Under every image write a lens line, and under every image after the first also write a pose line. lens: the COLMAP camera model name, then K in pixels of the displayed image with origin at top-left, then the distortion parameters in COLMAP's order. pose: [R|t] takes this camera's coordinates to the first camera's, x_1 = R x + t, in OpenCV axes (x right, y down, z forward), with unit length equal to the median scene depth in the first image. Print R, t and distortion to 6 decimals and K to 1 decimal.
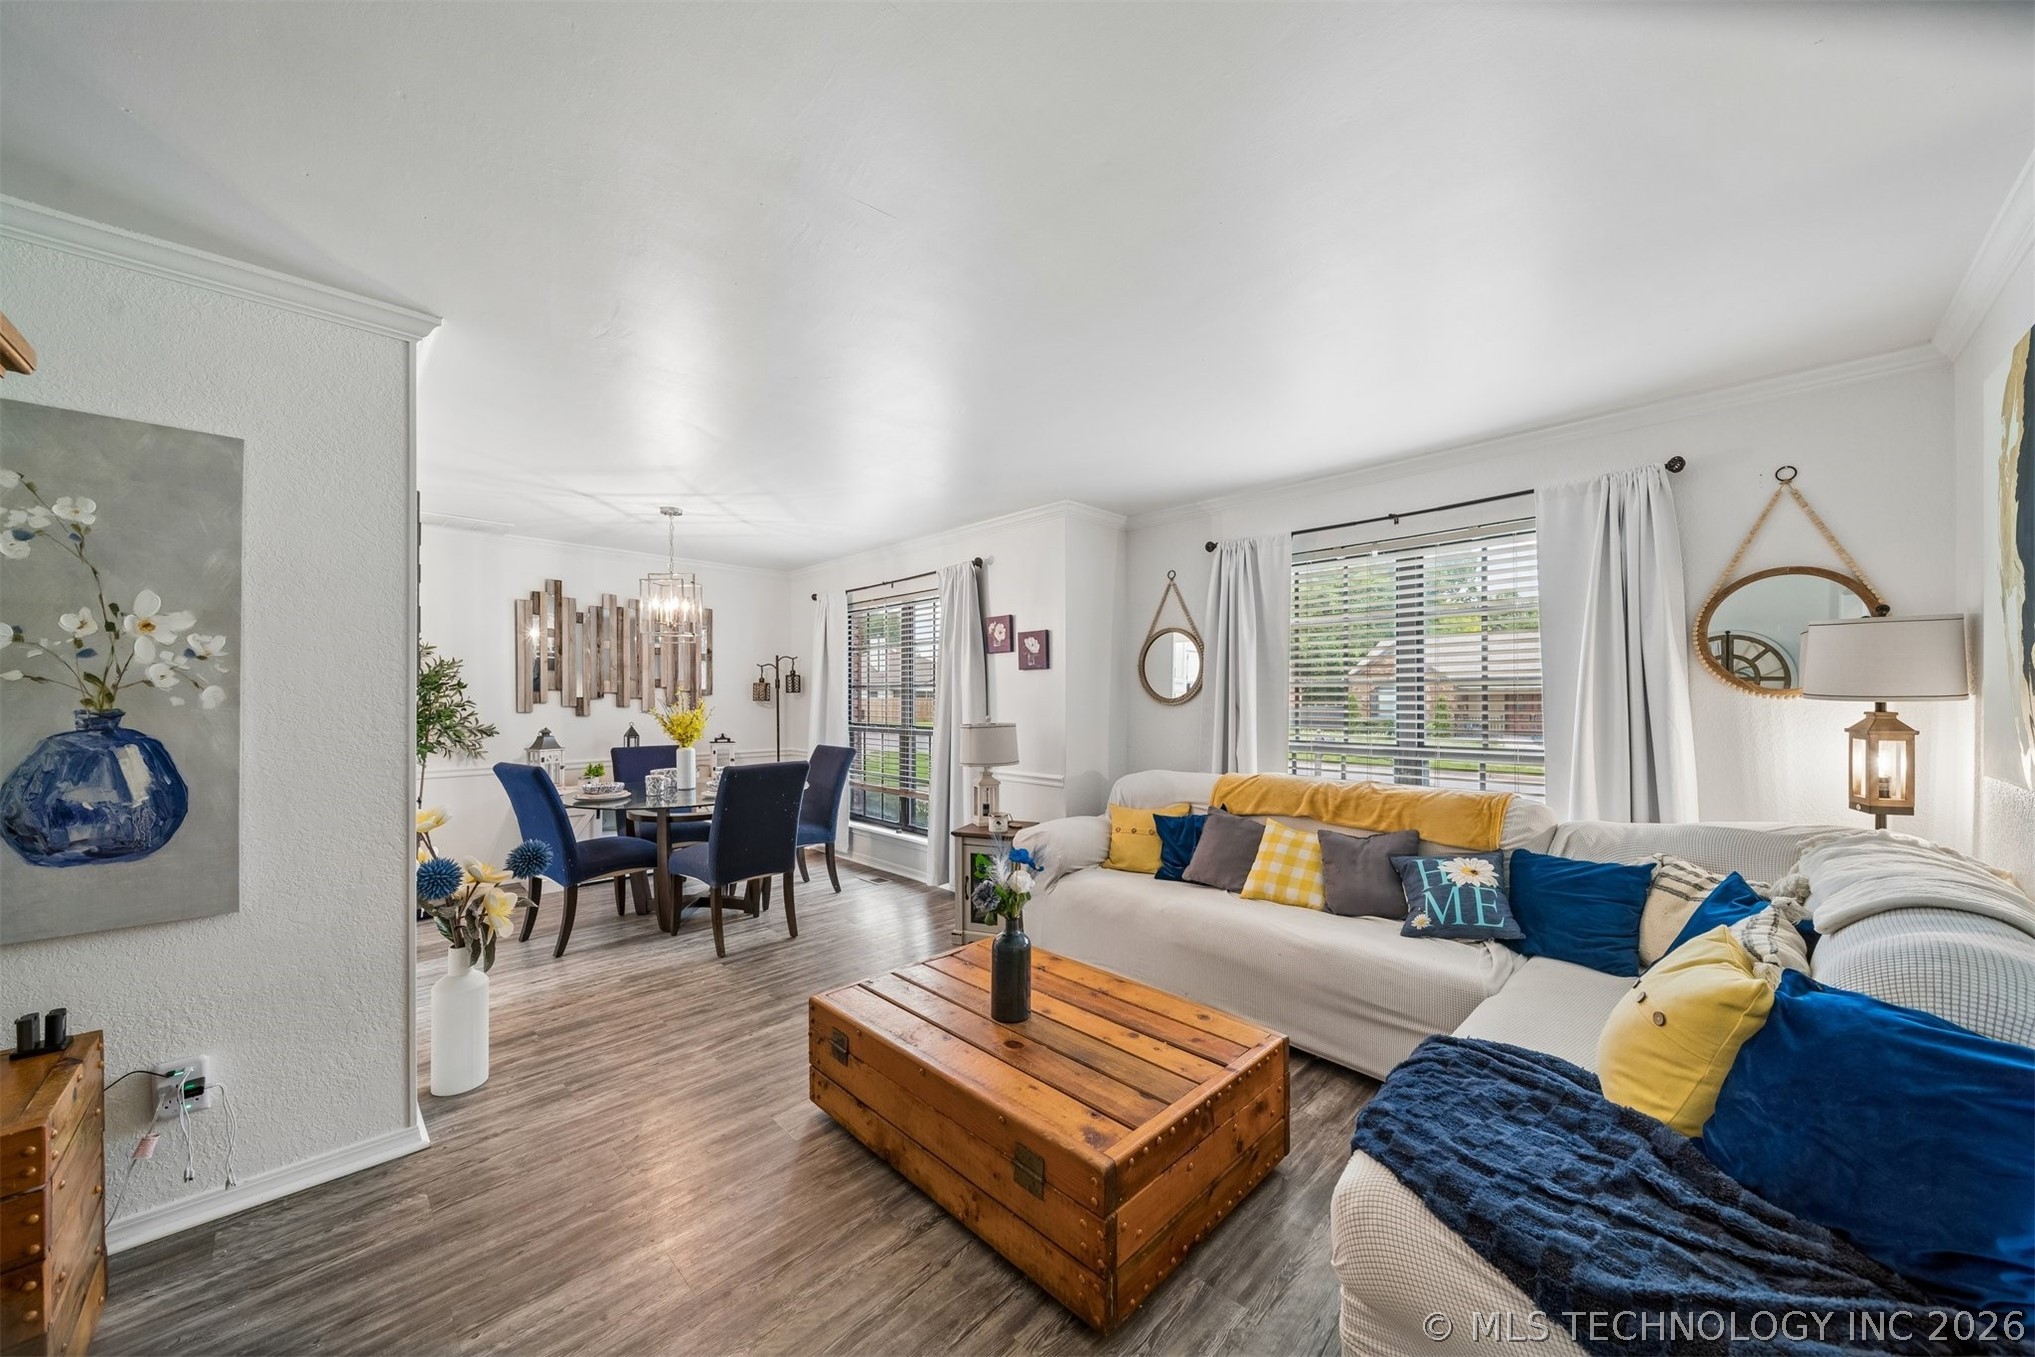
lens RADIAL K [[717.1, 0, 1025.6], [0, 717.1, 695.4], [0, 0, 1]] dist [0.001443, -0.000231]
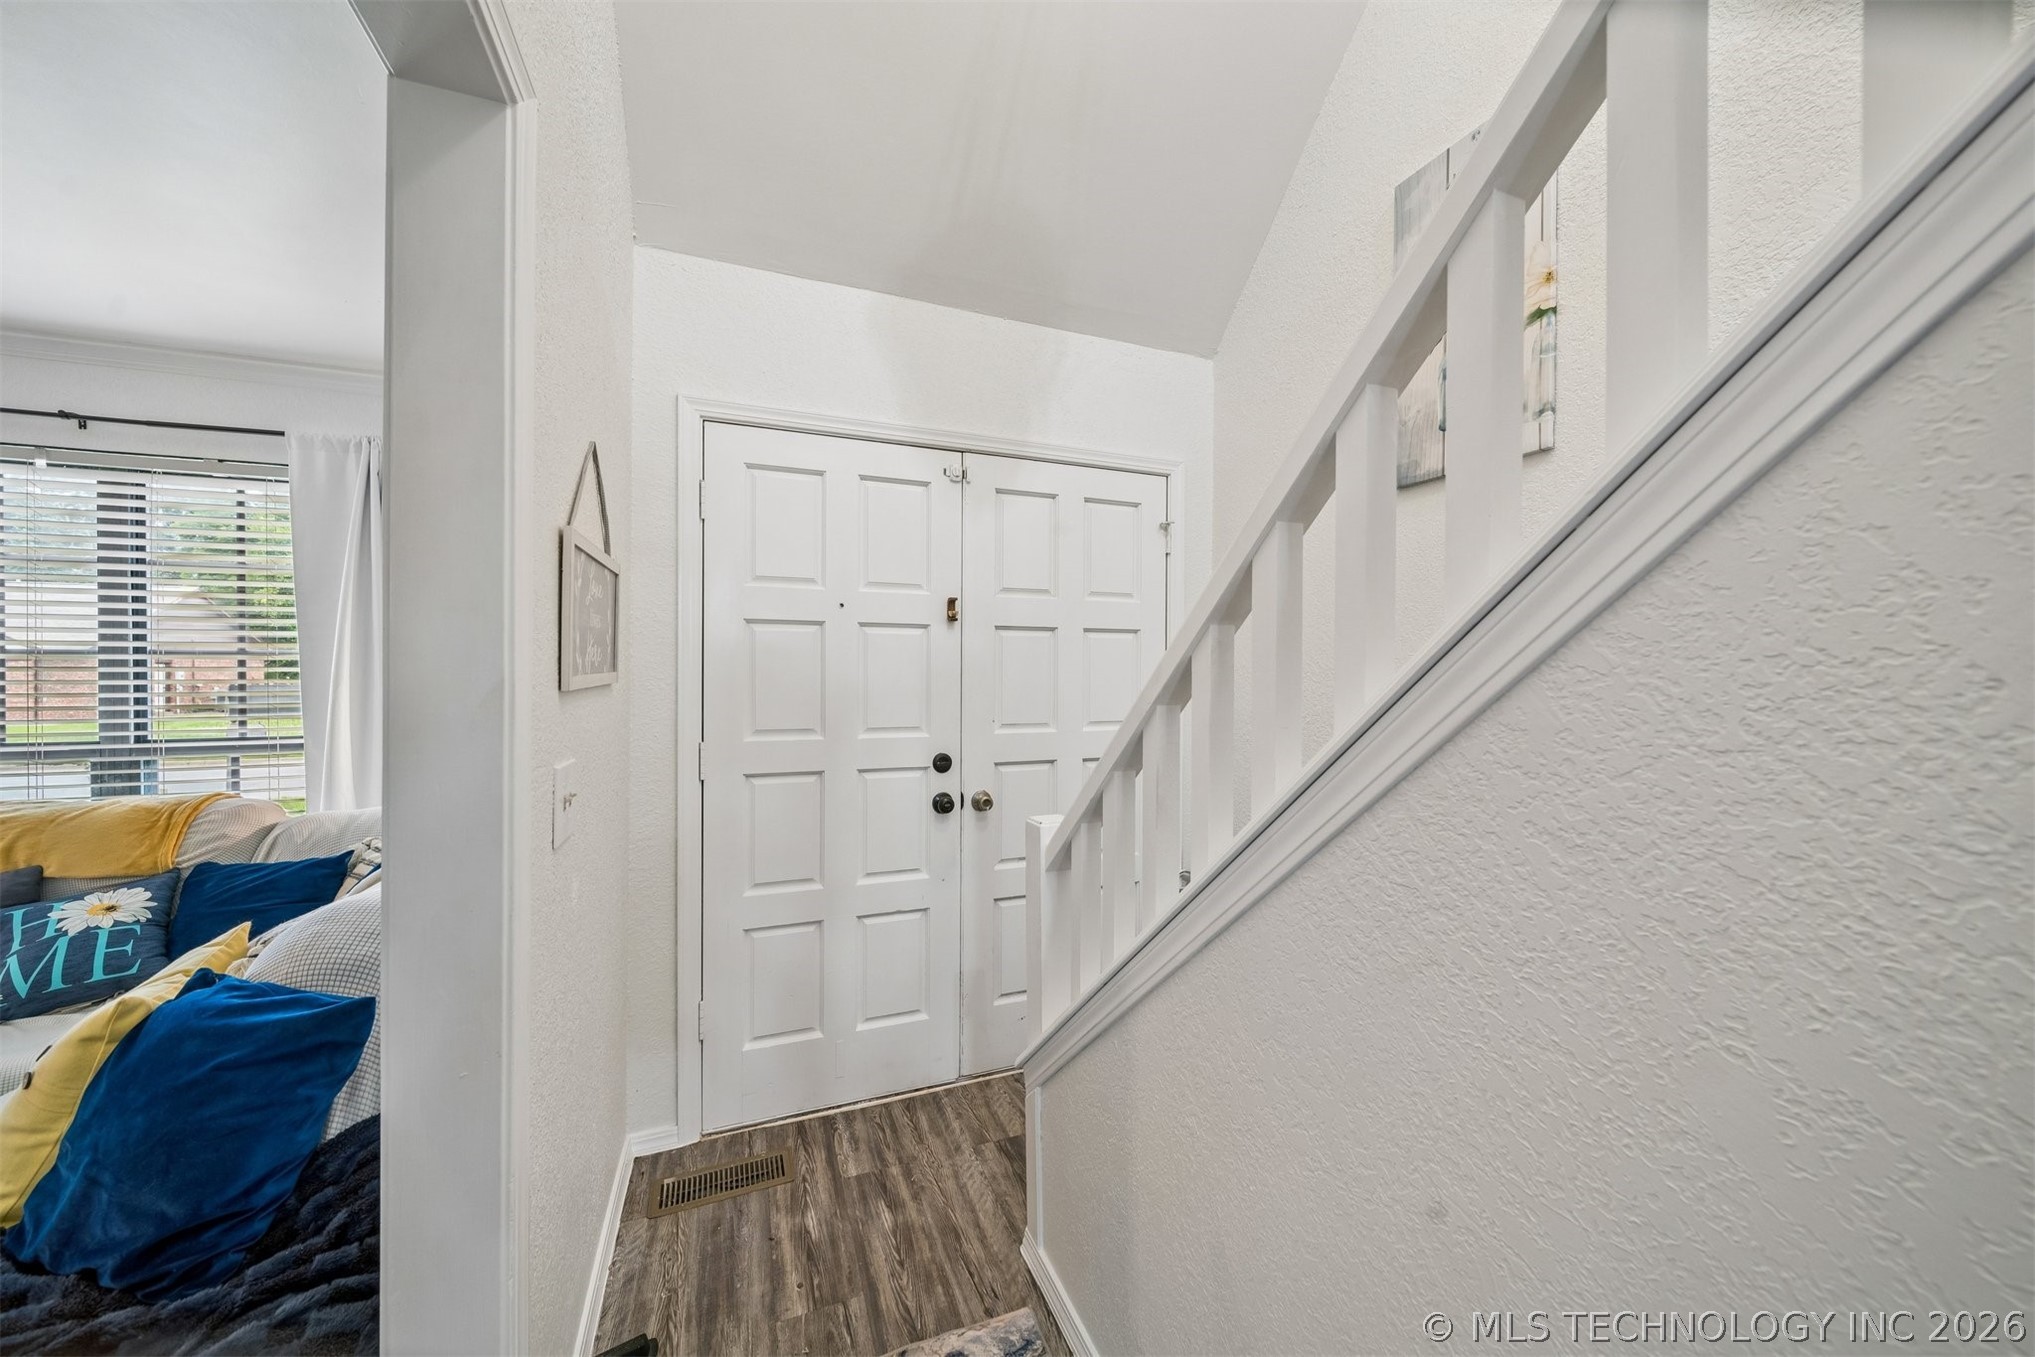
lens RADIAL K [[735.0, 0, 1036.5], [0, 735.0, 675.6], [0, 0, 1]] dist [-0.001578, -0.000348]
pose [[0.392864, -0.004491, 0.919585, 0.217085], [-0.005513, 0.999959, 0.007238, -0.007138], [-0.919580, -0.007913, 0.392823, -0.141630]]
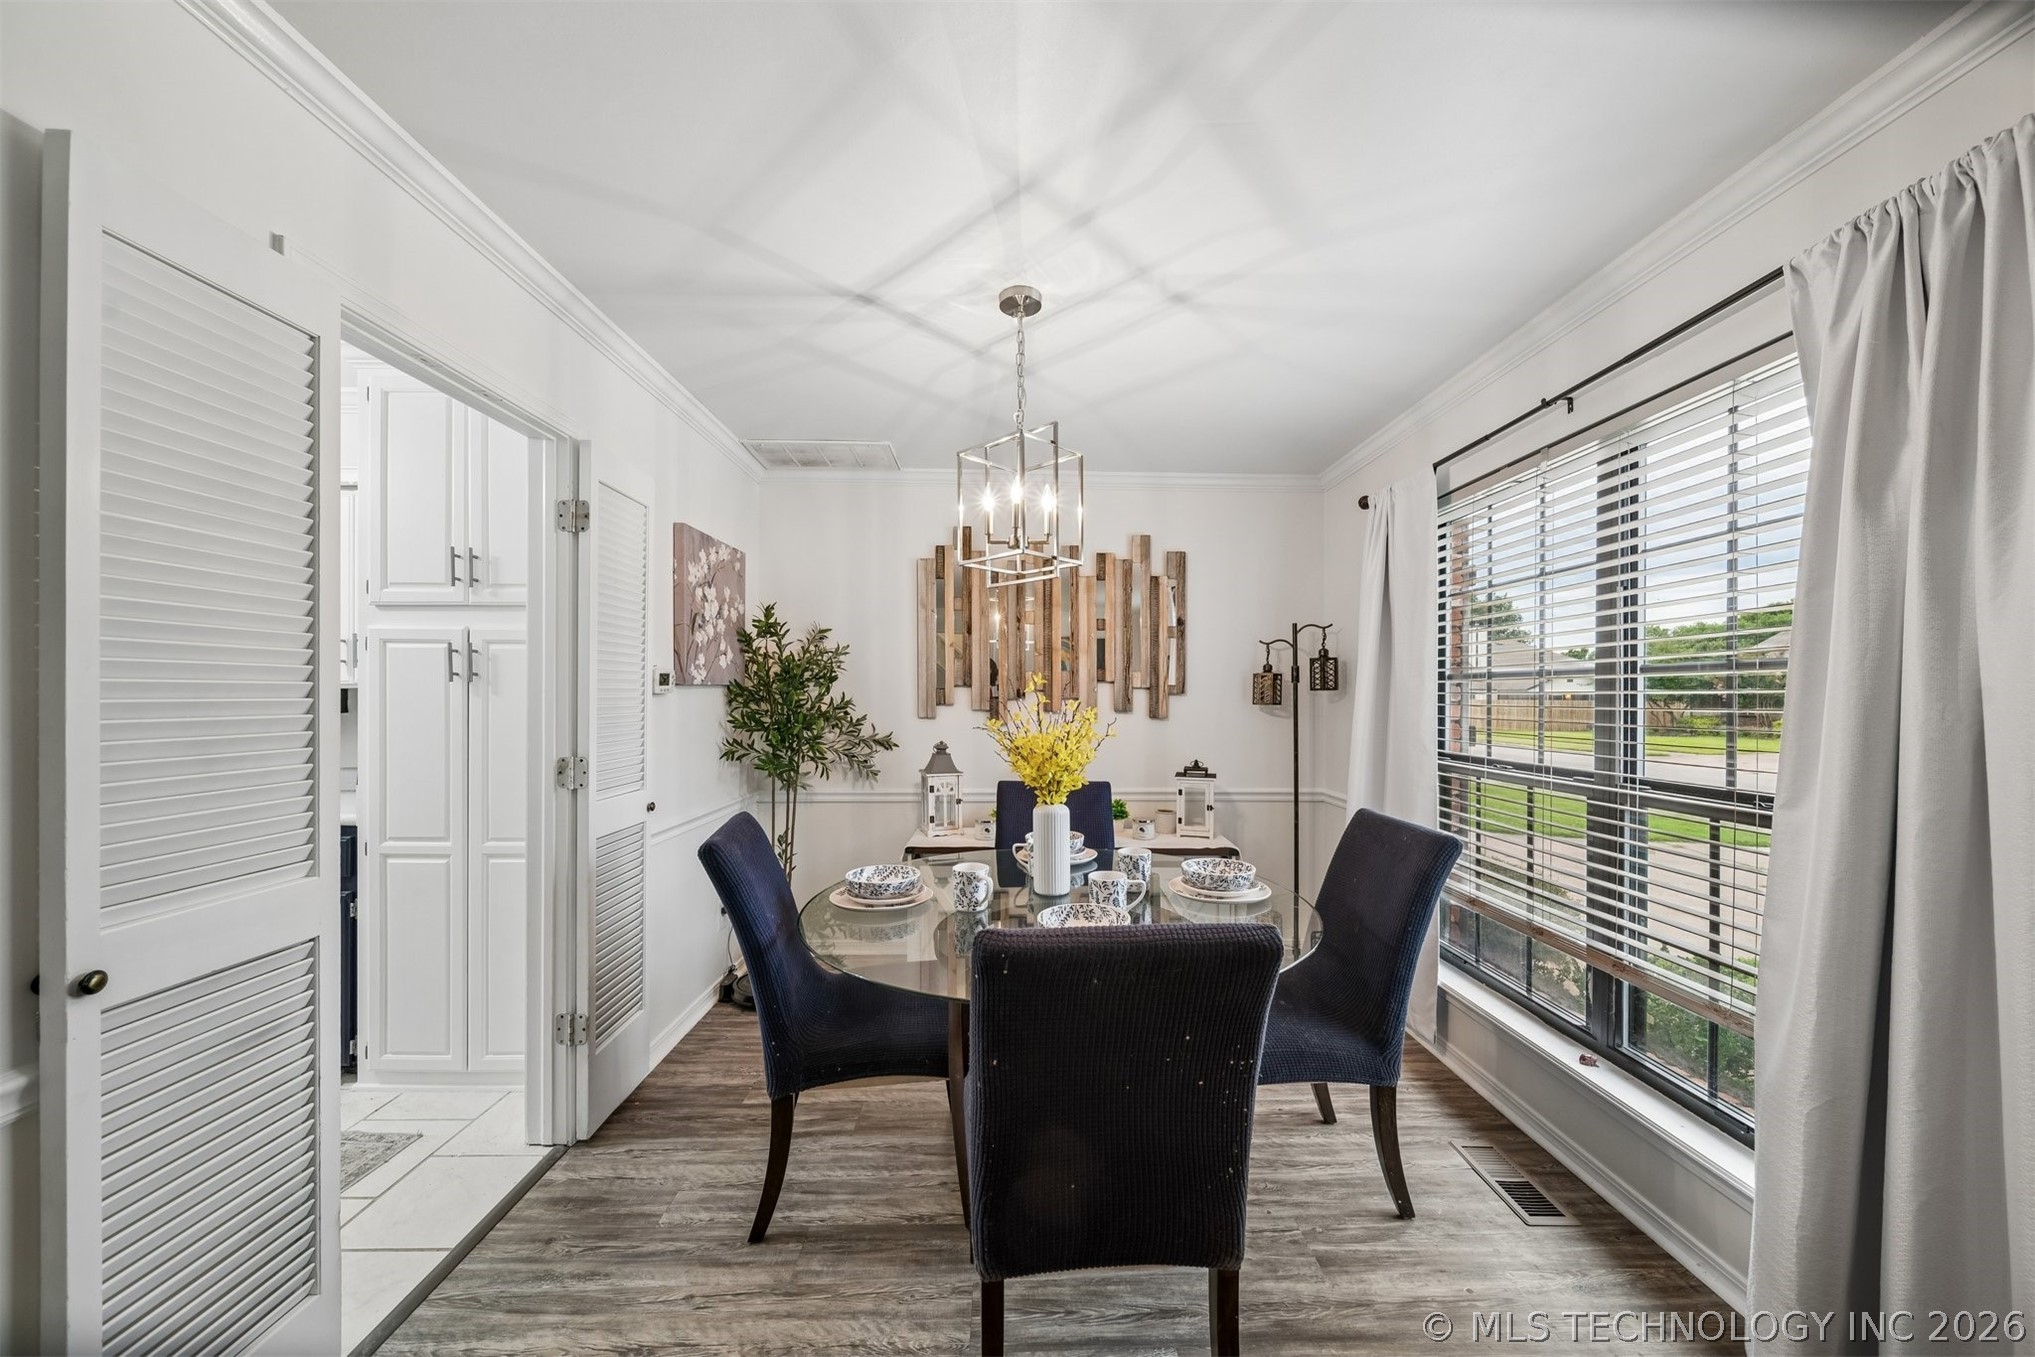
lens RADIAL K [[716.5, 0, 1022.7], [0, 716.5, 698.5], [0, 0, 1]] dist [-0.001229, -0.000463]
pose [[0.720463, 0.004927, -0.693476, -0.202530], [-0.004134, 0.999988, 0.002809, 0.003127], [0.693481, 0.000843, 0.720474, 0.811488]]
